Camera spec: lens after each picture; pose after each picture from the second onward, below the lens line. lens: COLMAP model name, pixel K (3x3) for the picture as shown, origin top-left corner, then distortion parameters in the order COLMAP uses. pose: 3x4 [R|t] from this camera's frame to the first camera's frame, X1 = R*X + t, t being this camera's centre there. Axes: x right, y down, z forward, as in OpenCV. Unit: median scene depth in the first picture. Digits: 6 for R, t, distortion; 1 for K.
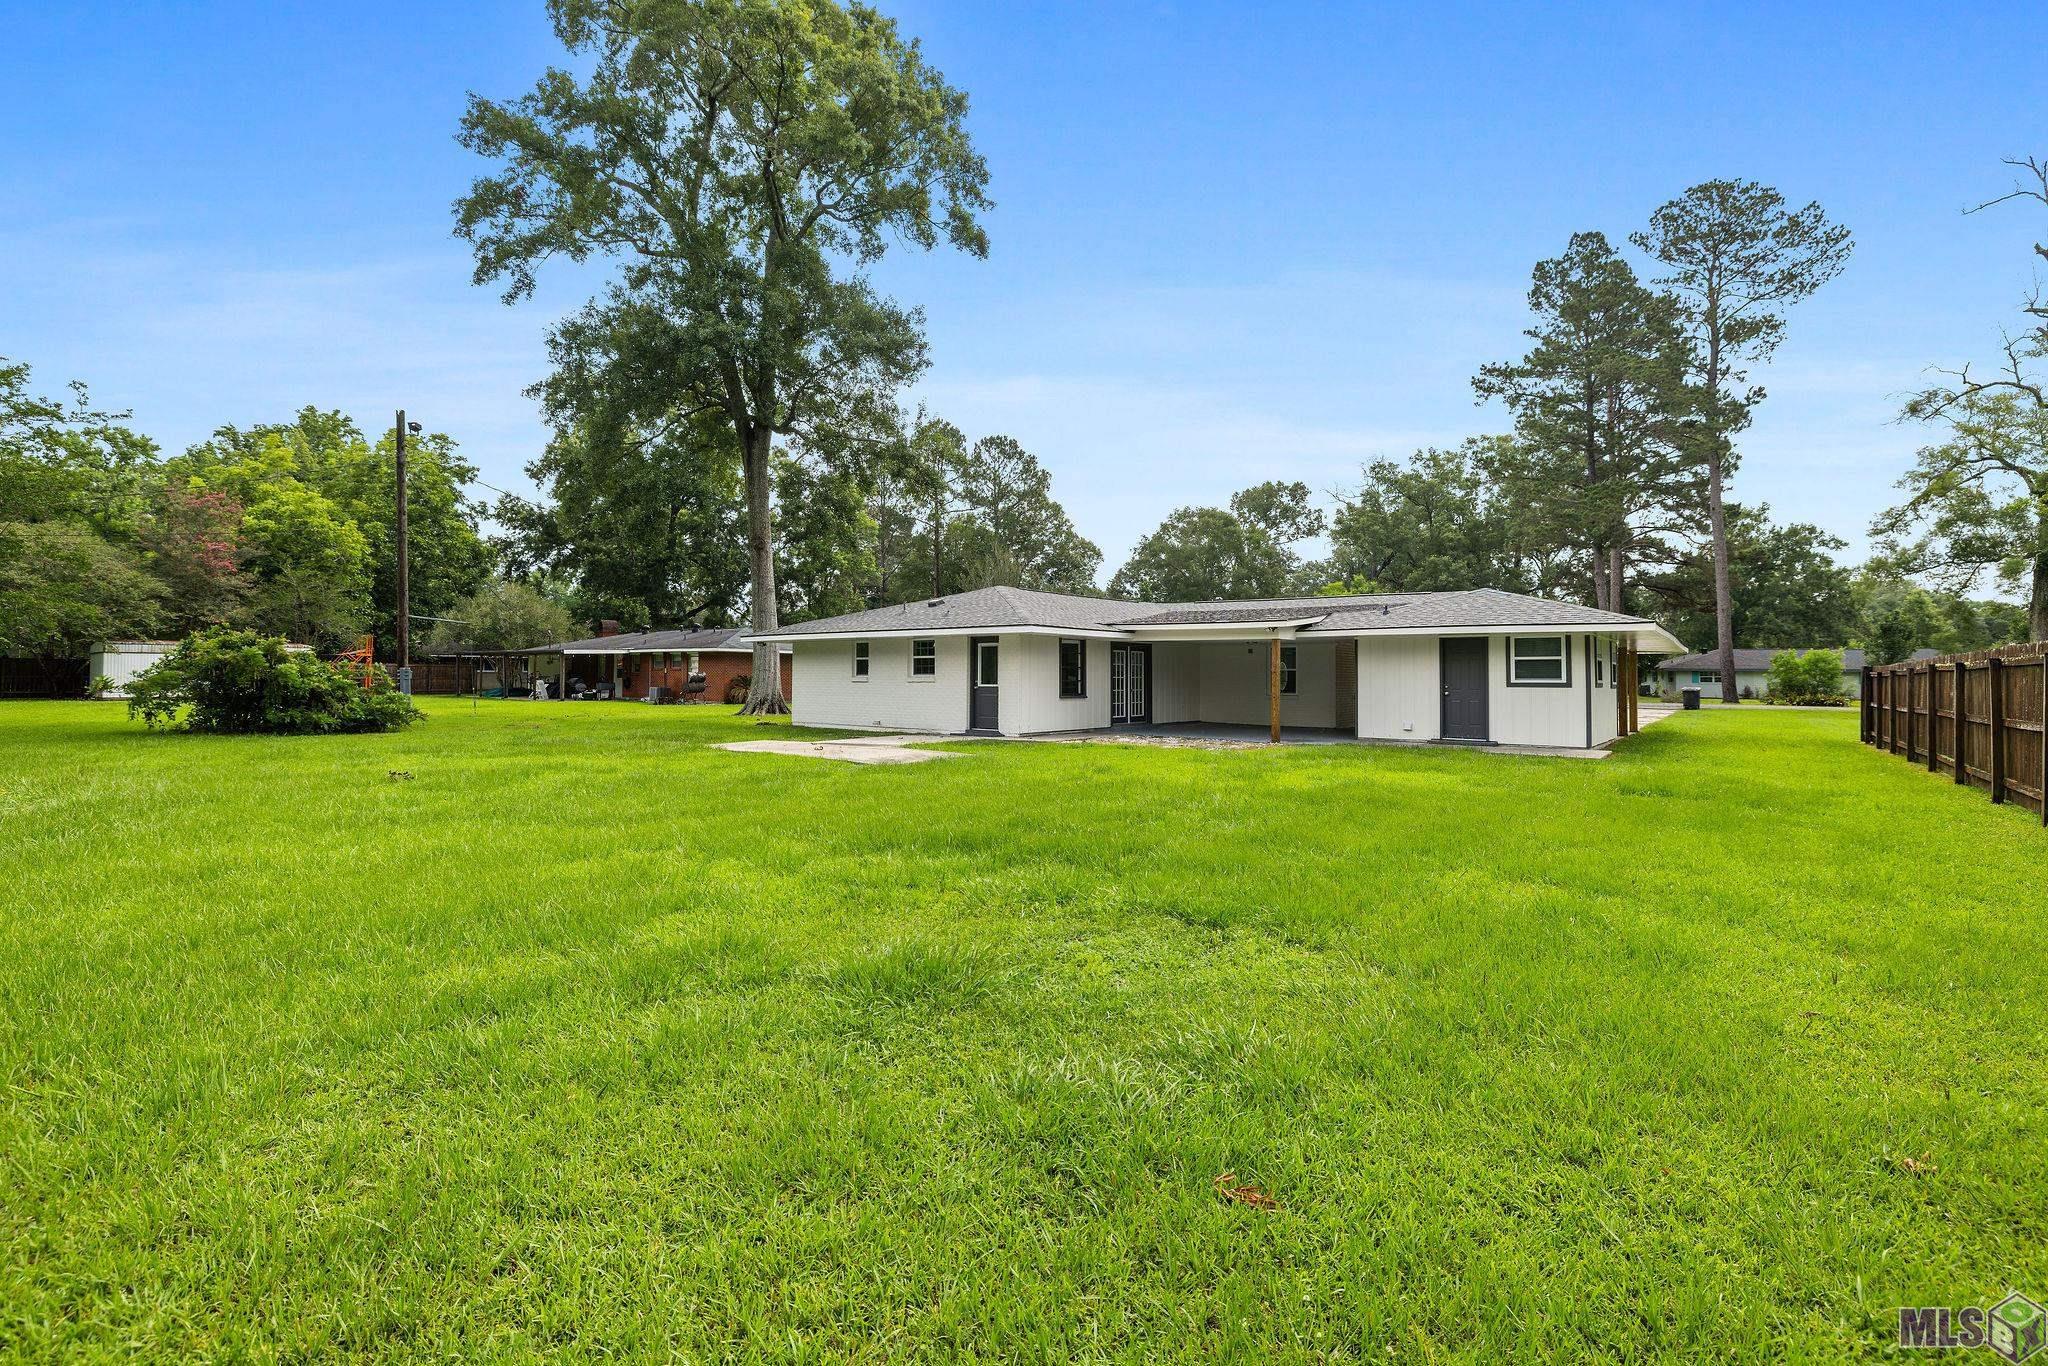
lens RADIAL K [[912.1, 0, 1015.1], [0, 912.1, 664.2], [0, 0, 1]] dist [-0.003690, 0.000250]
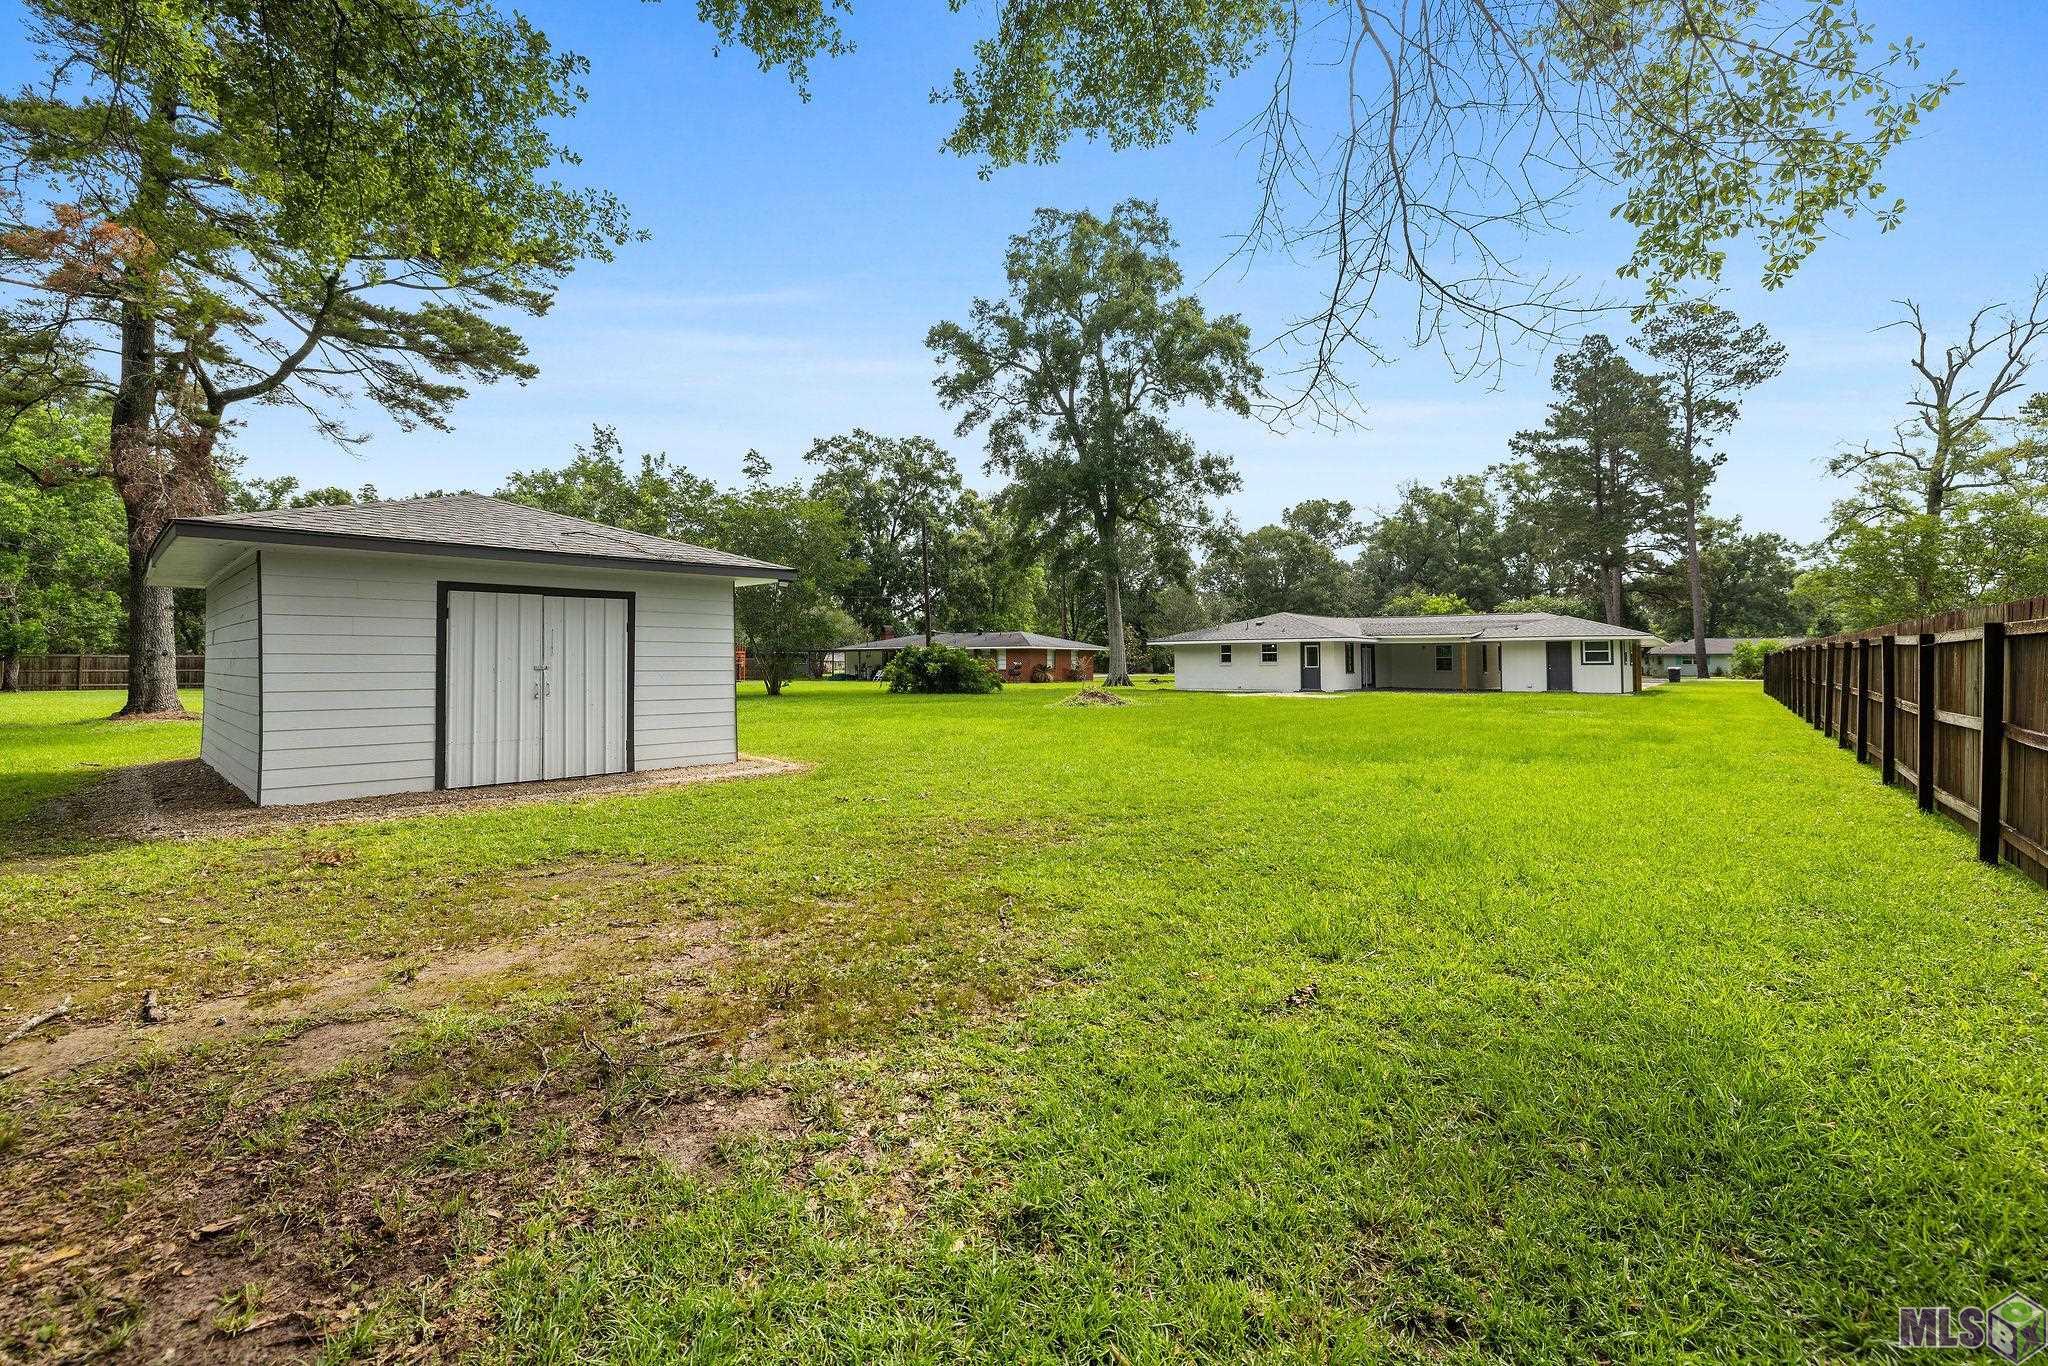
lens RADIAL K [[864.3, 0, 1025.1], [0, 864.3, 652.4], [0, 0, 1]] dist [0.002897, -0.000133]
pose [[0.999939, -0.008113, -0.007546, -0.220933], [0.008101, 0.999966, -0.001623, -0.003644], [0.007559, 0.001562, 0.999970, -0.304812]]
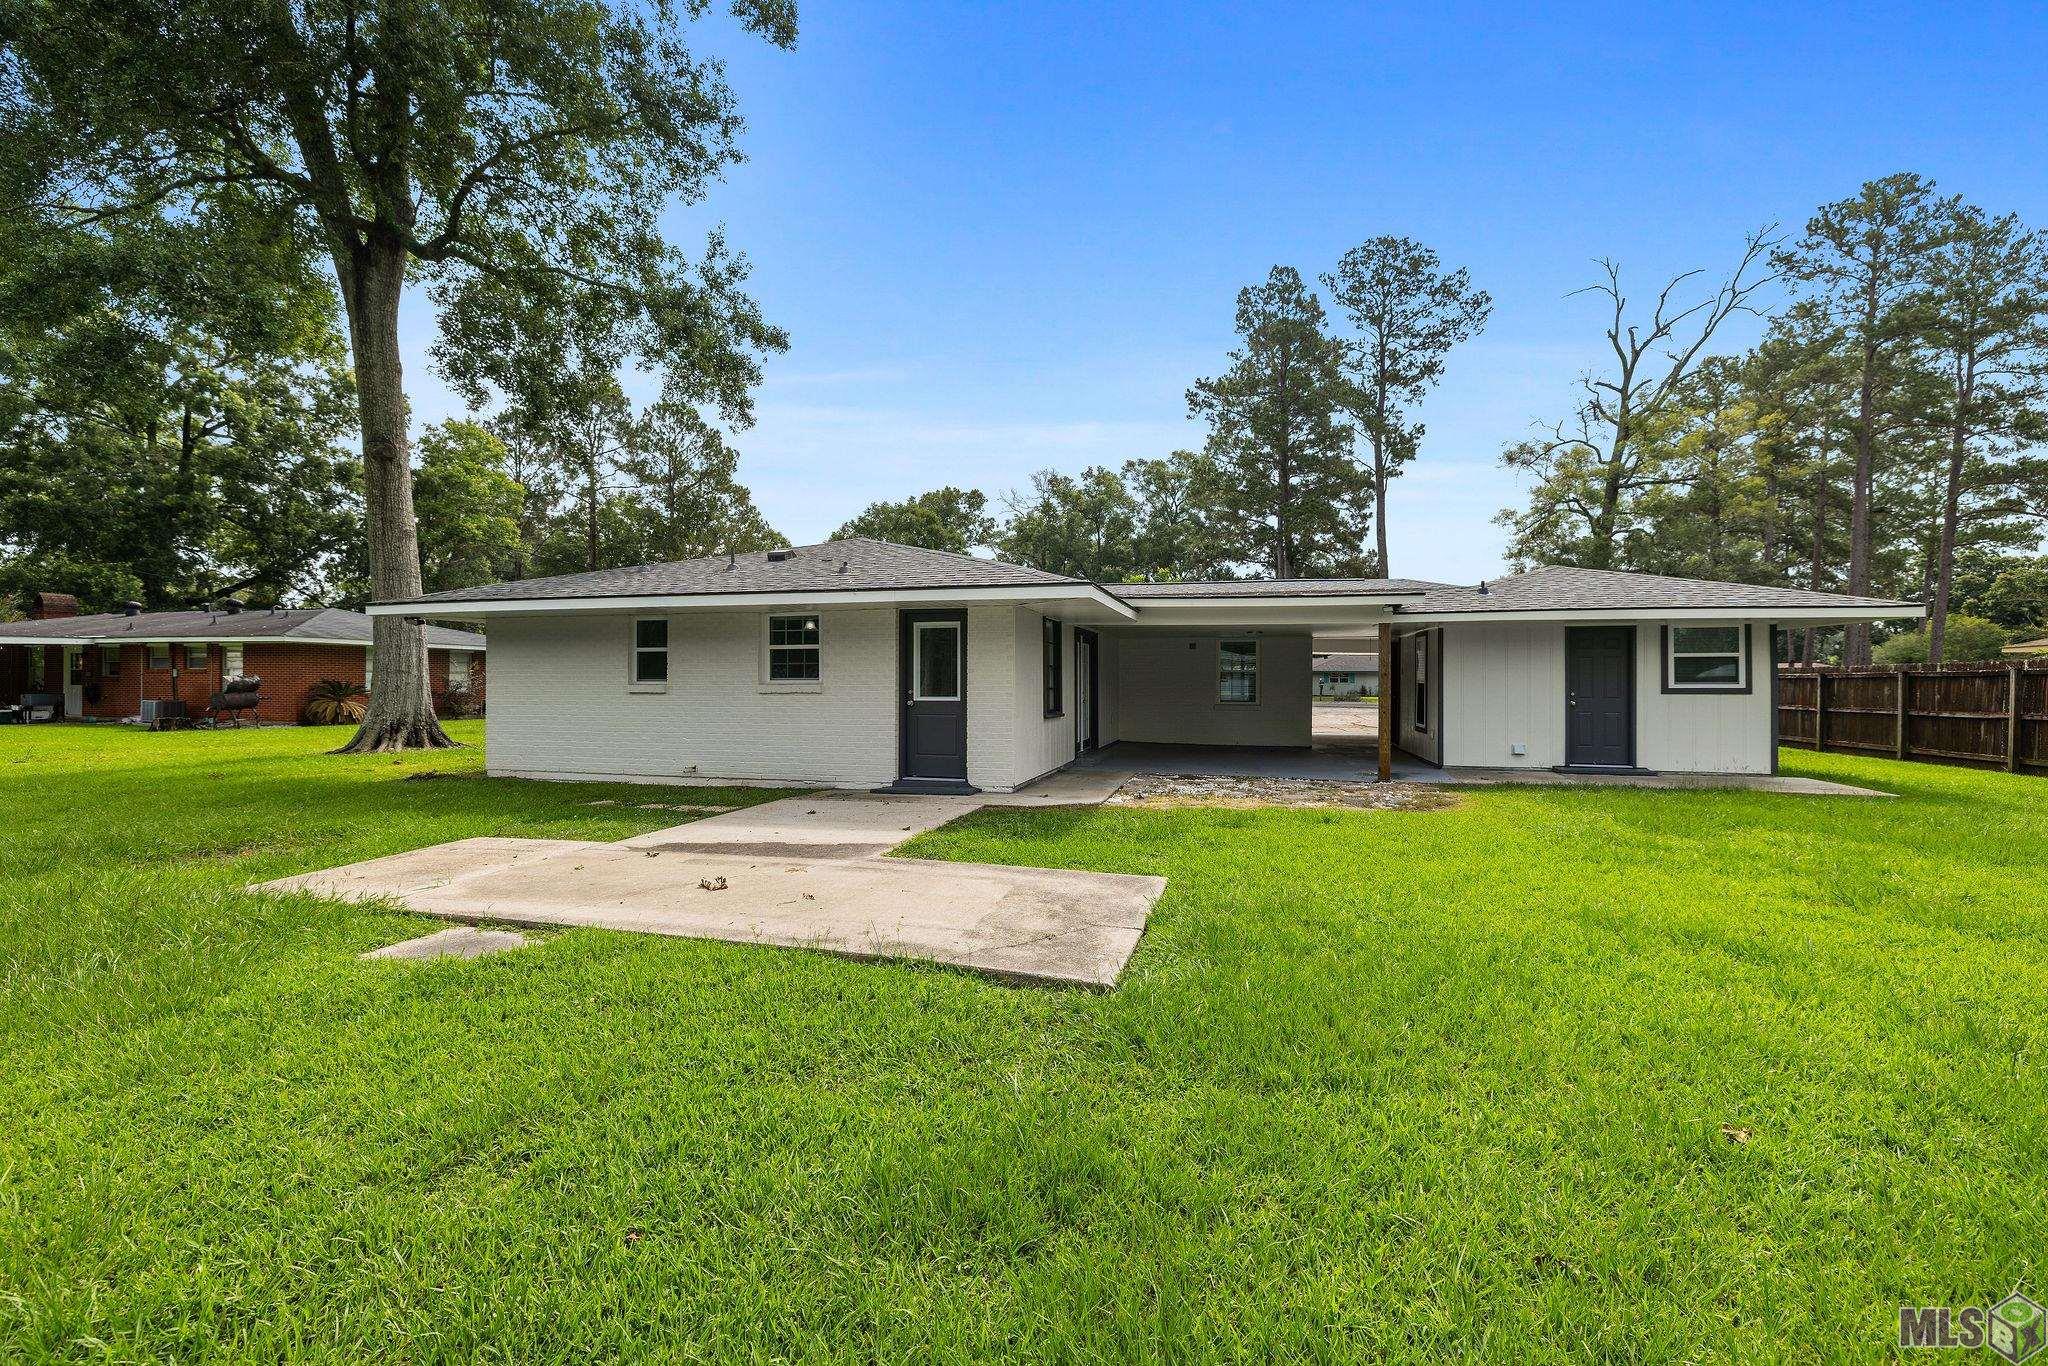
lens RADIAL K [[864.3, 0, 1018.4], [0, 864.3, 683.0], [0, 0, 1]] dist [0.002897, -0.000133]
pose [[0.919223, -0.004534, 0.393712, -0.065953], [-0.002422, 0.999850, 0.017171, 0.001624], [-0.393731, -0.016738, 0.919073, 0.174151]]
